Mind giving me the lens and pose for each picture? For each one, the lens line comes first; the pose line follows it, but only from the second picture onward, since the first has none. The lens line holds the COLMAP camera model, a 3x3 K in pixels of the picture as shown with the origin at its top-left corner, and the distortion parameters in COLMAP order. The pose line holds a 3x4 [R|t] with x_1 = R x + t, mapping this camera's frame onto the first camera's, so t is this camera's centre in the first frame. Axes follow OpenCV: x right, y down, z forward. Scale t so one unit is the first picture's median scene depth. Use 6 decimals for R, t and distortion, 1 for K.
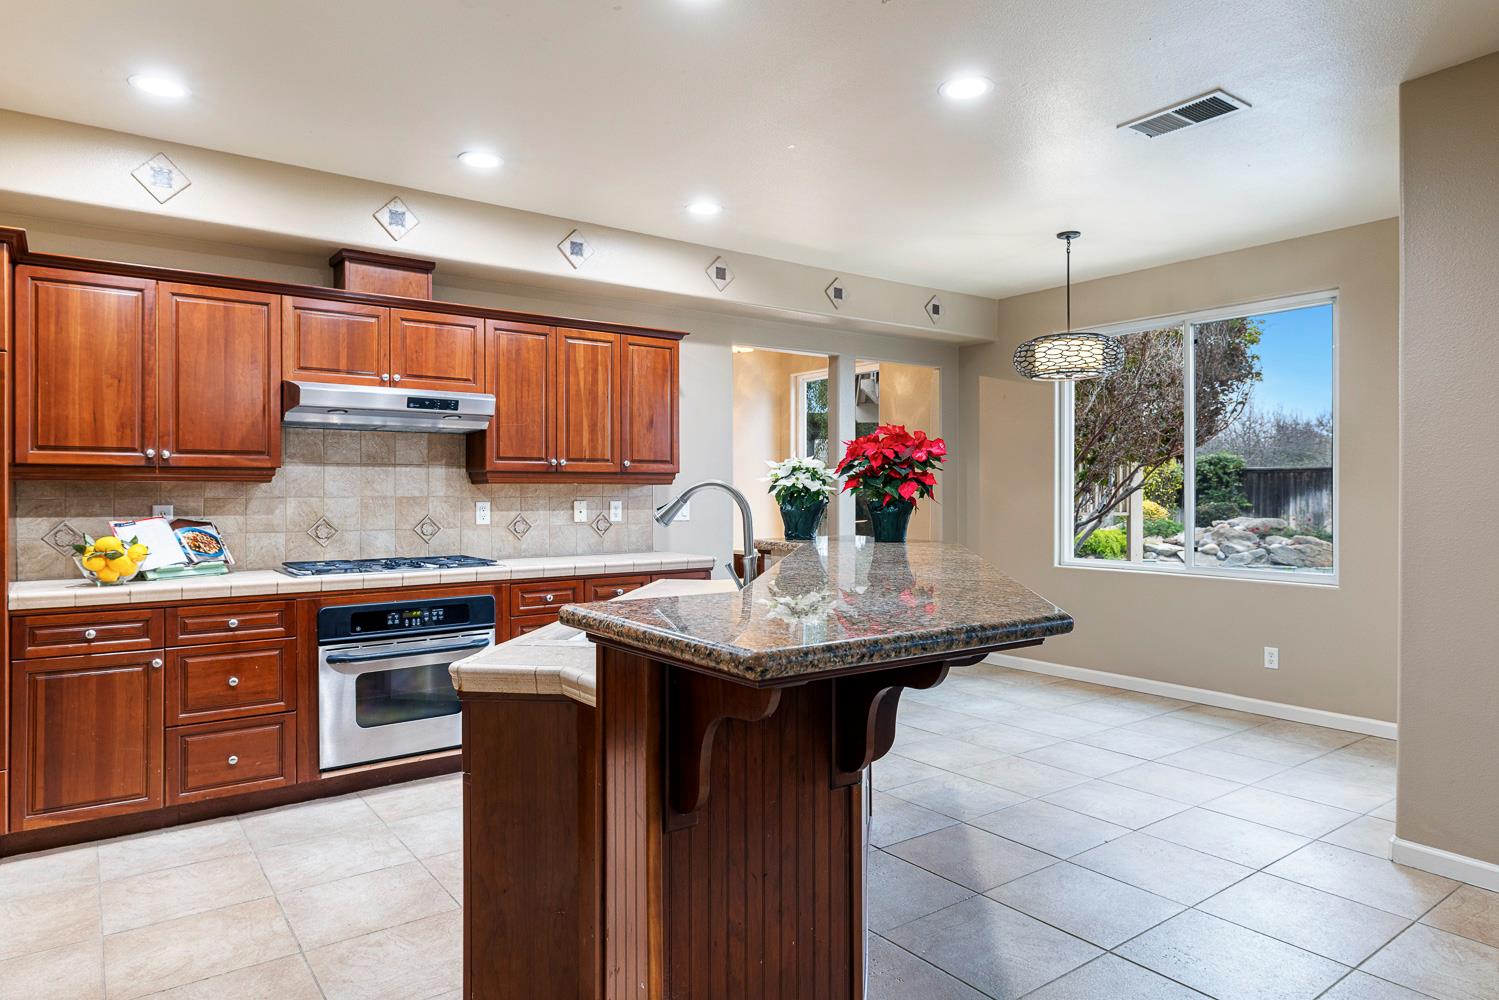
lens RADIAL K [[909.3, 0, 756.9], [0, 909.3, 491.8], [0, 0, 1]] dist [-0.004783, -0.000070]
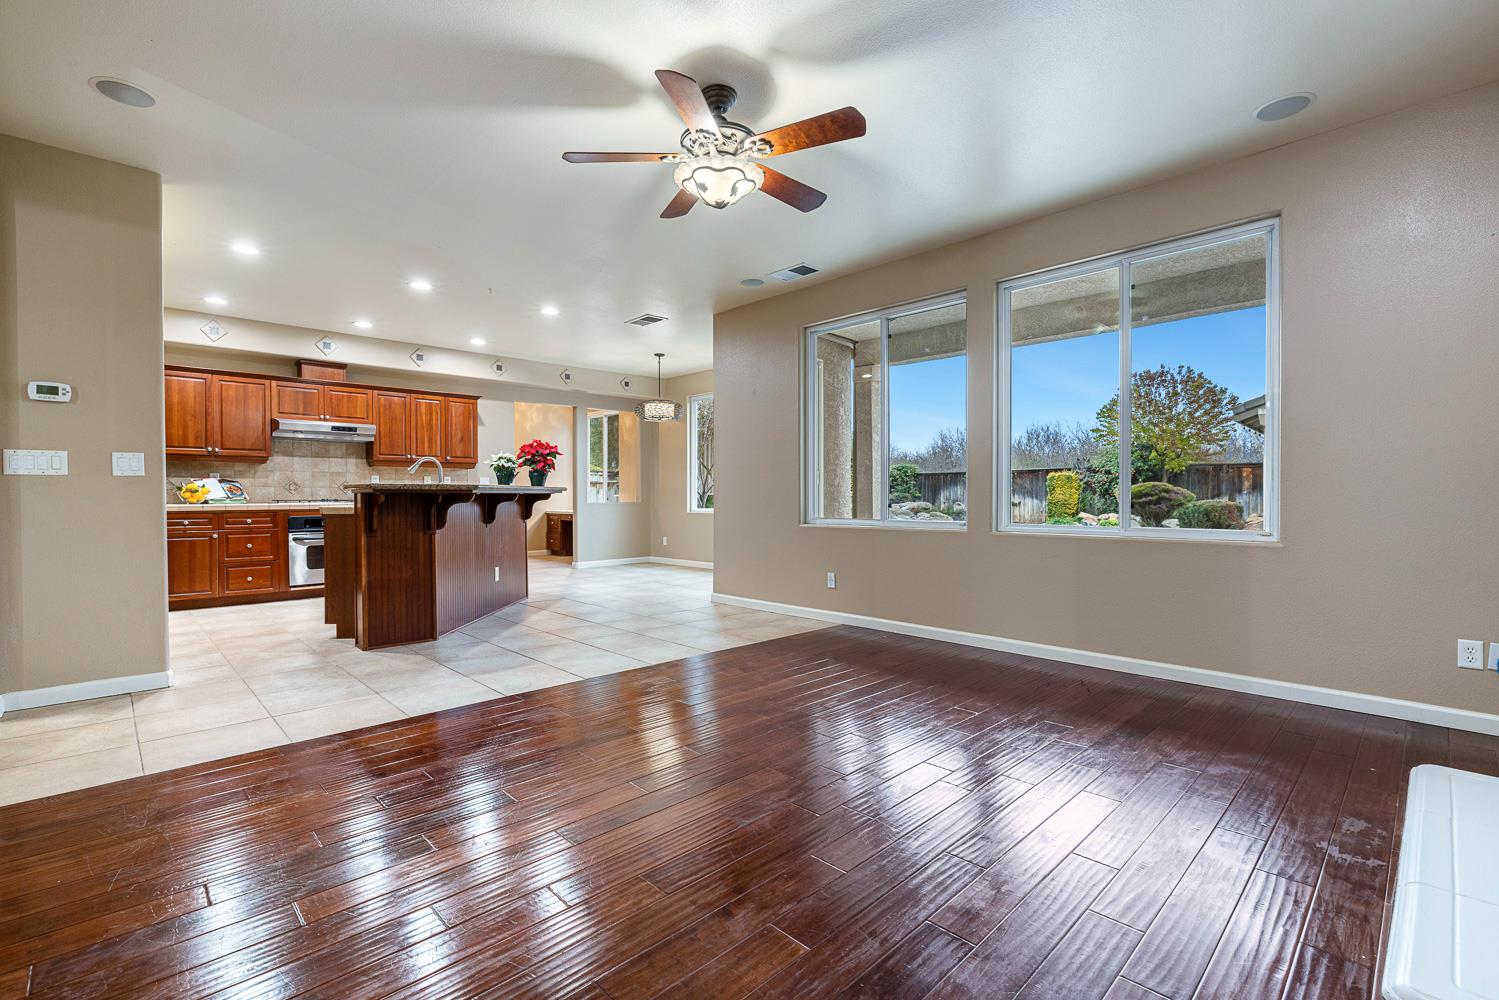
lens RADIAL K [[668.5, 0, 750.9], [0, 668.5, 500.8], [0, 0, 1]] dist [-0.006967, -0.000124]
pose [[0.991815, -0.002509, 0.127659, 0.426385], [0.001363, 0.999958, 0.009070, 0.066418], [-0.127677, -0.008821, 0.991777, -0.758338]]
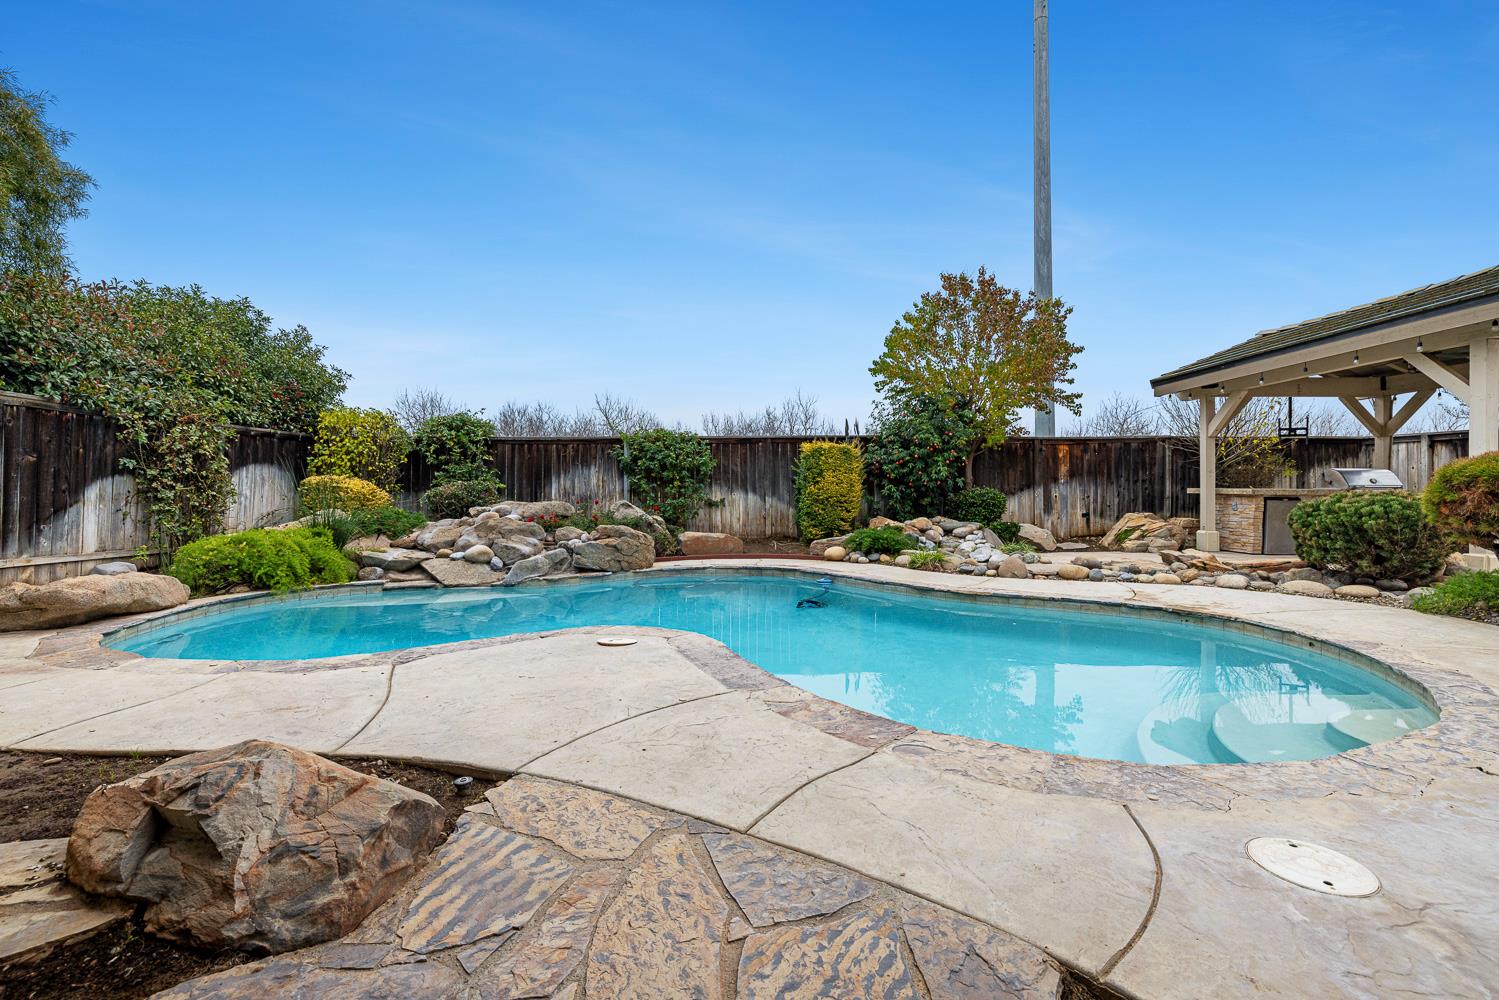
lens RADIAL K [[633.2, 0, 745.4], [0, 633.2, 500.9], [0, 0, 1]] dist [-0.000596, 0.000106]
pose [[0.545506, -0.013098, 0.838005, 1.051594], [0.003209, 0.999903, 0.013540, 0.098558], [-0.838101, -0.004697, 0.545495, 2.677289]]
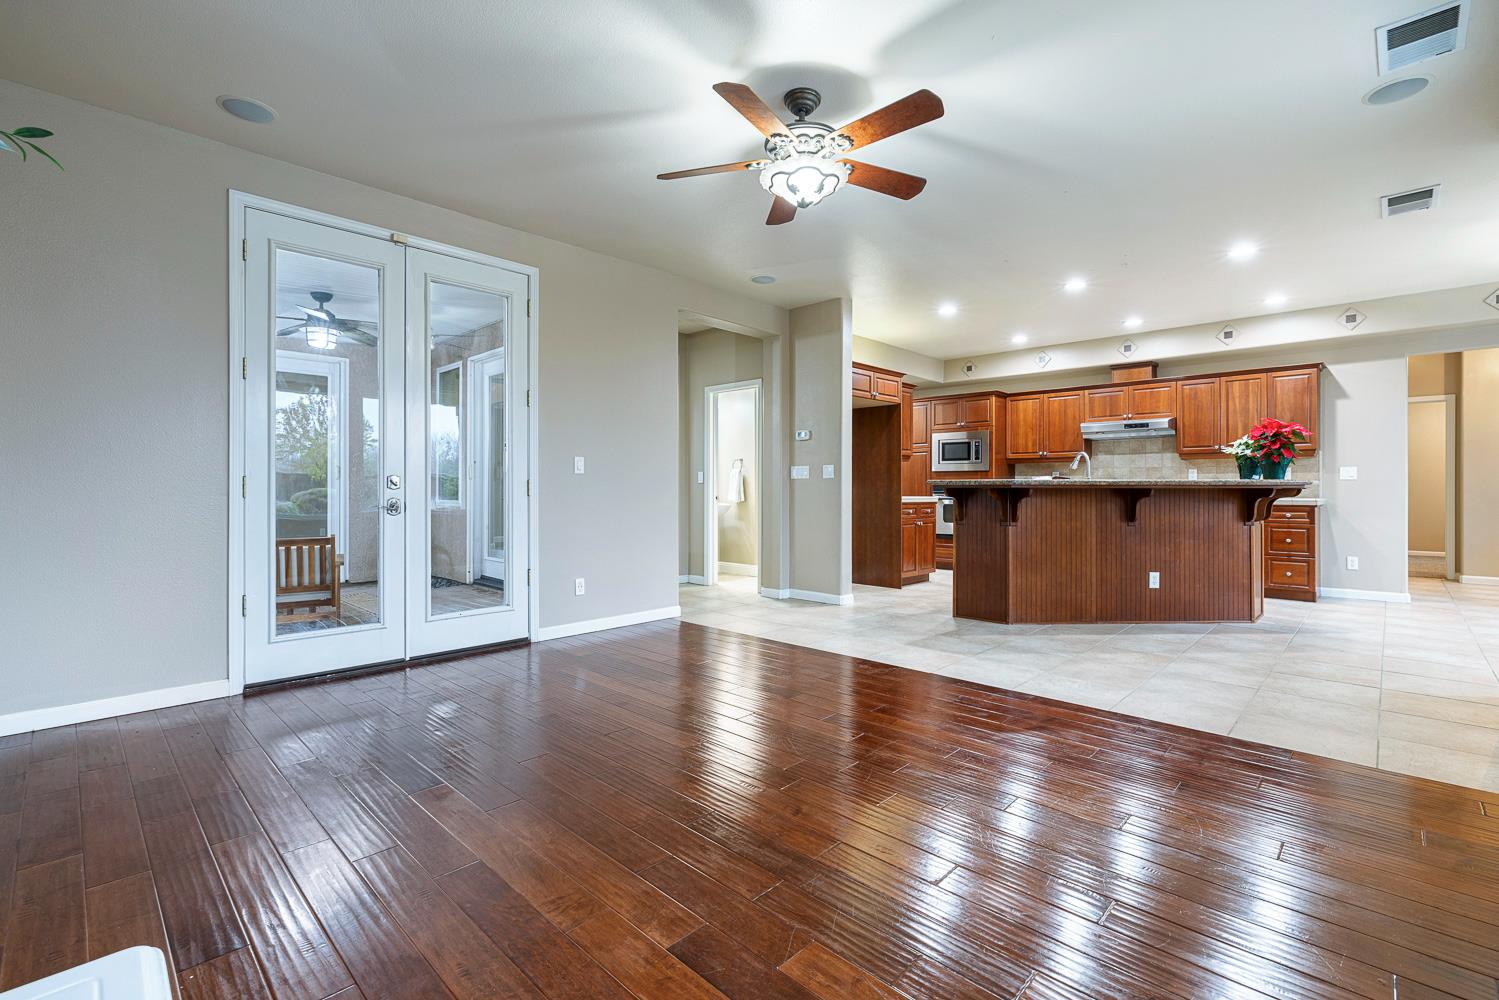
lens RADIAL K [[668.5, 0, 754.8], [0, 668.5, 492.3], [0, 0, 1]] dist [-0.006967, -0.000124]
pose [[0.164474, 0.005376, -0.986367, 1.154832], [-0.000936, 0.999986, 0.005294, 0.064362], [0.986381, 0.000052, 0.164477, -0.238042]]
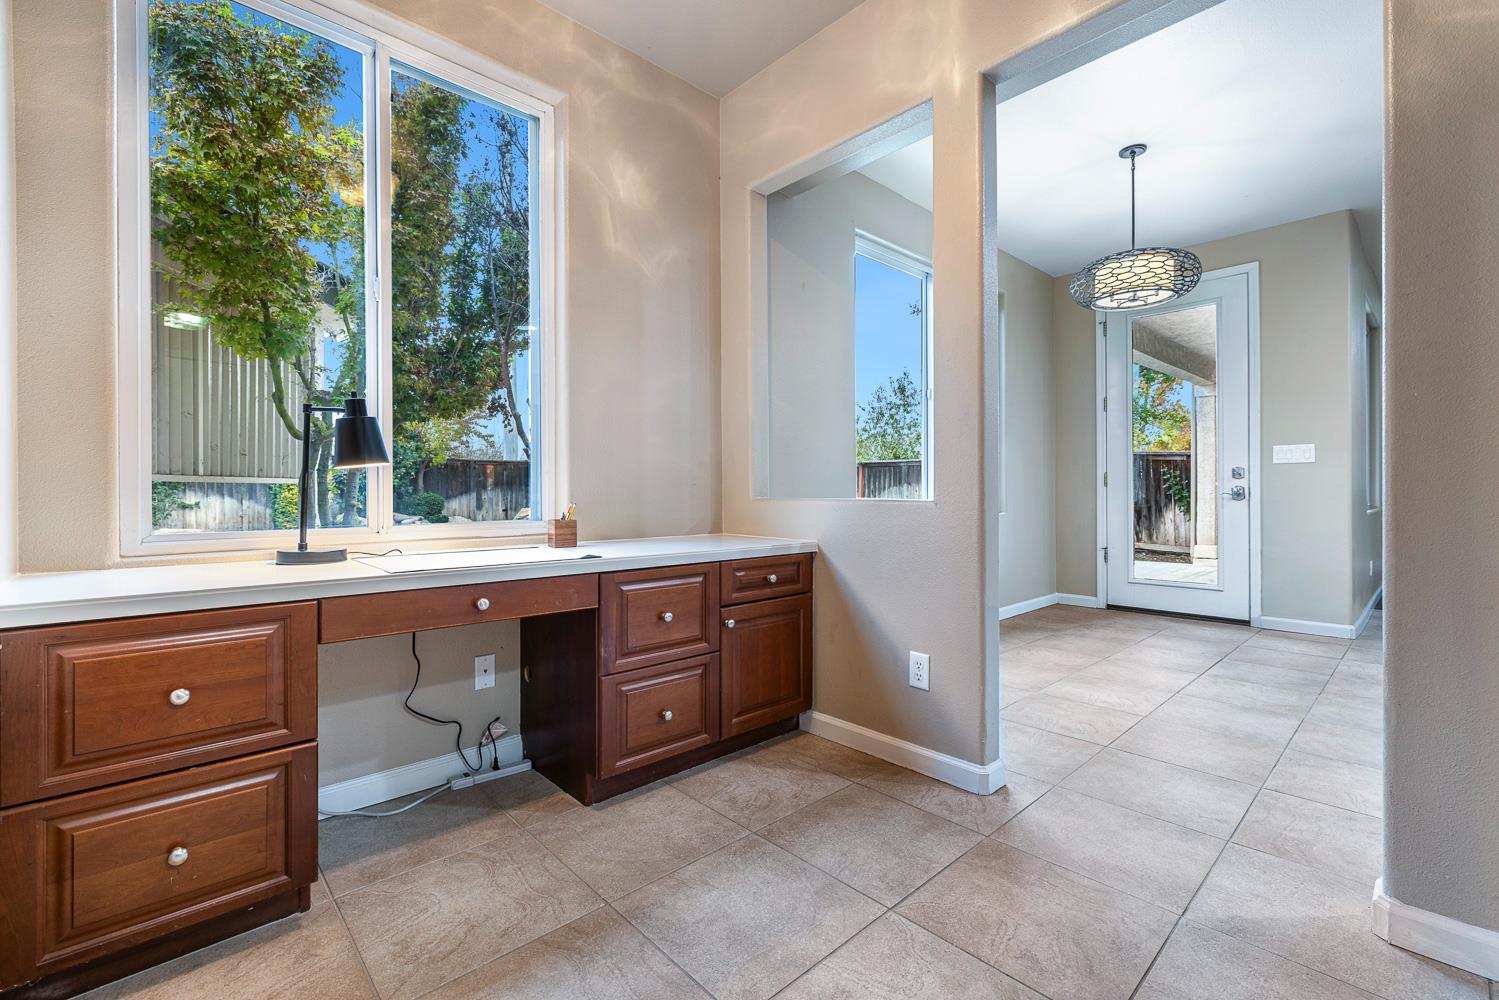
lens RADIAL K [[633.2, 0, 747.7], [0, 633.2, 490.2], [0, 0, 1]] dist [-0.000596, 0.000106]
pose [[-0.103194, 0.004269, 0.994652, -0.263569], [0.003394, 0.999986, -0.003940, 0.087121], [-0.994655, 0.002969, -0.103207, 1.756102]]
